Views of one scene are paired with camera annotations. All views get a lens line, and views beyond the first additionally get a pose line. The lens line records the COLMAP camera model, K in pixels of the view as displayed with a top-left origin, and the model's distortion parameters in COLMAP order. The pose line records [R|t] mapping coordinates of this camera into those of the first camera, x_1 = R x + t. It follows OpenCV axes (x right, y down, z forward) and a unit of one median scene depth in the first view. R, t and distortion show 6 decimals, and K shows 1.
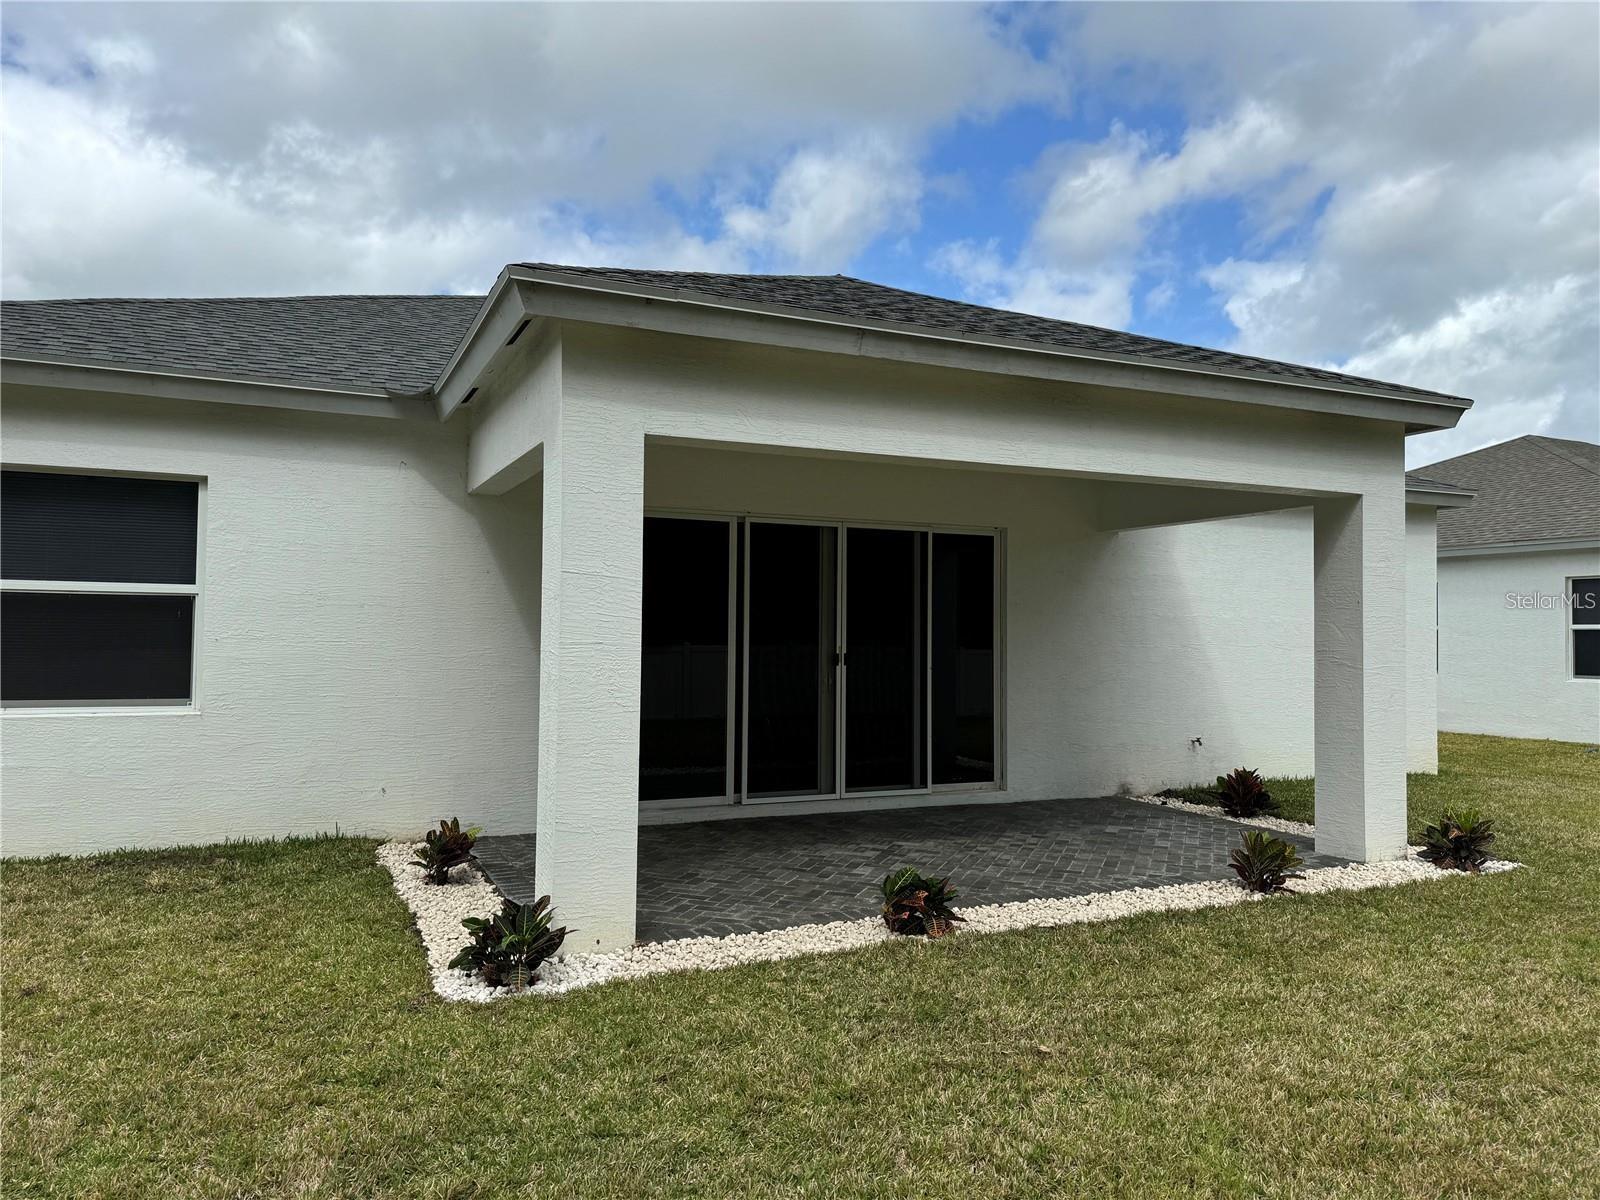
lens RADIAL K [[1116.9, 0, 808.6], [0, 1116.9, 595.2], [0, 0, 1]] dist [0.071988, -0.104547]
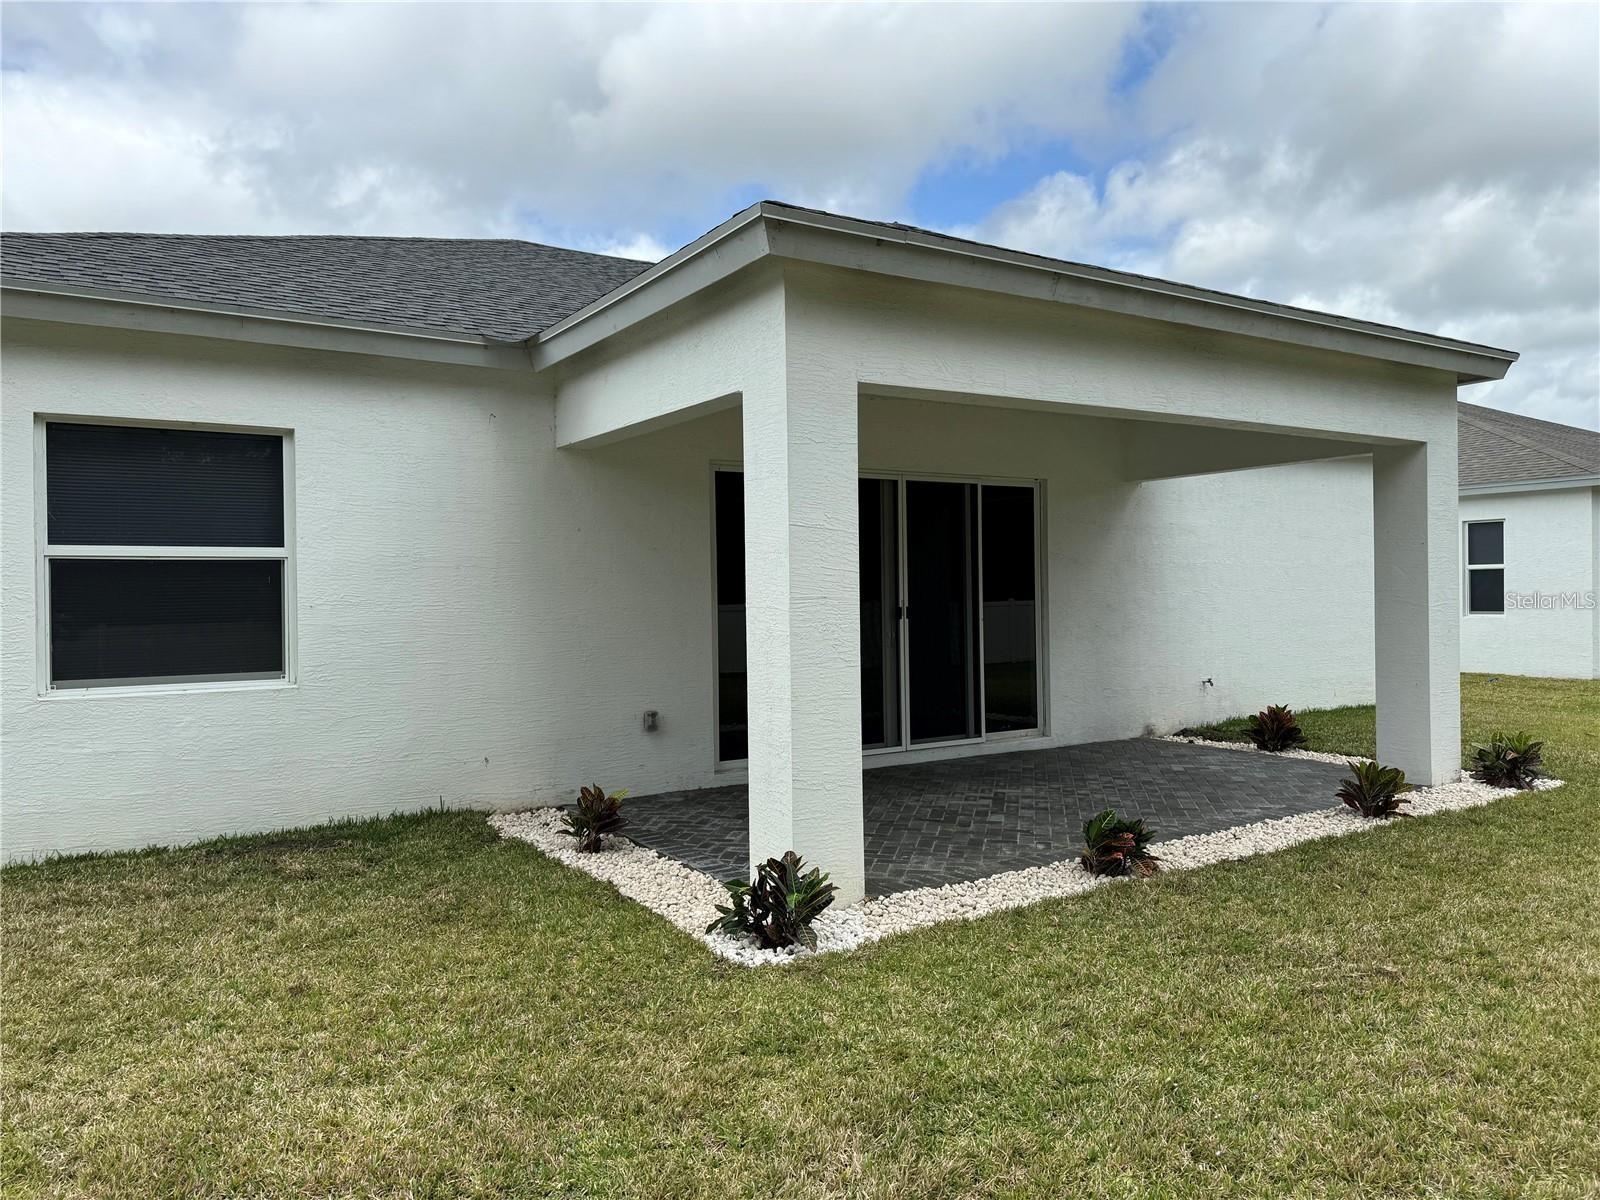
lens RADIAL K [[1115.6, 0, 803.6], [0, 1115.6, 605.2], [0, 0, 1]] dist [0.070245, -0.105424]
pose [[0.990173, -0.026090, 0.137392, -0.242893], [0.019798, 0.998700, 0.046963, 0.002505], [-0.138439, -0.043781, 0.989403, 0.029417]]
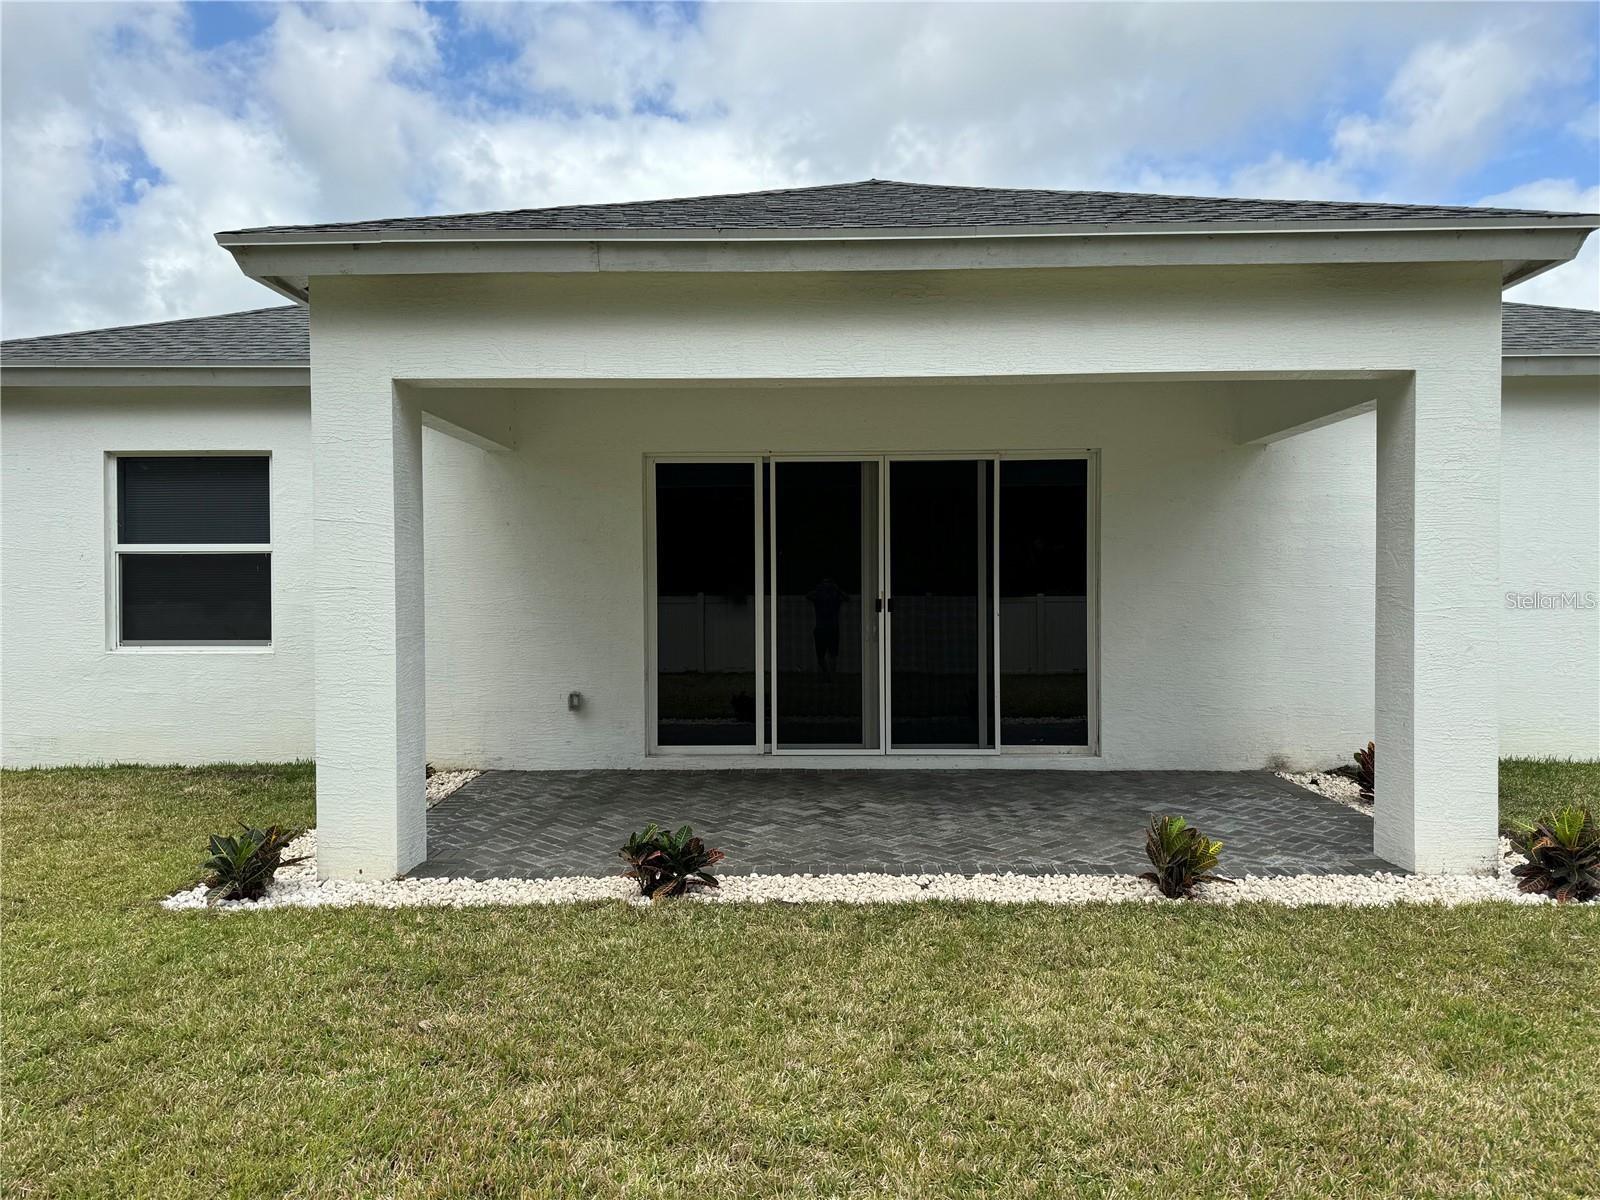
lens RADIAL K [[1115.6, 0, 803.6], [0, 1115.6, 605.2], [0, 0, 1]] dist [0.070245, -0.105424]
pose [[0.899483, -0.006830, -0.436902, 0.458145], [0.029129, 0.998591, 0.044360, 0.018020], [0.435984, -0.052628, 0.898414, 0.176440]]
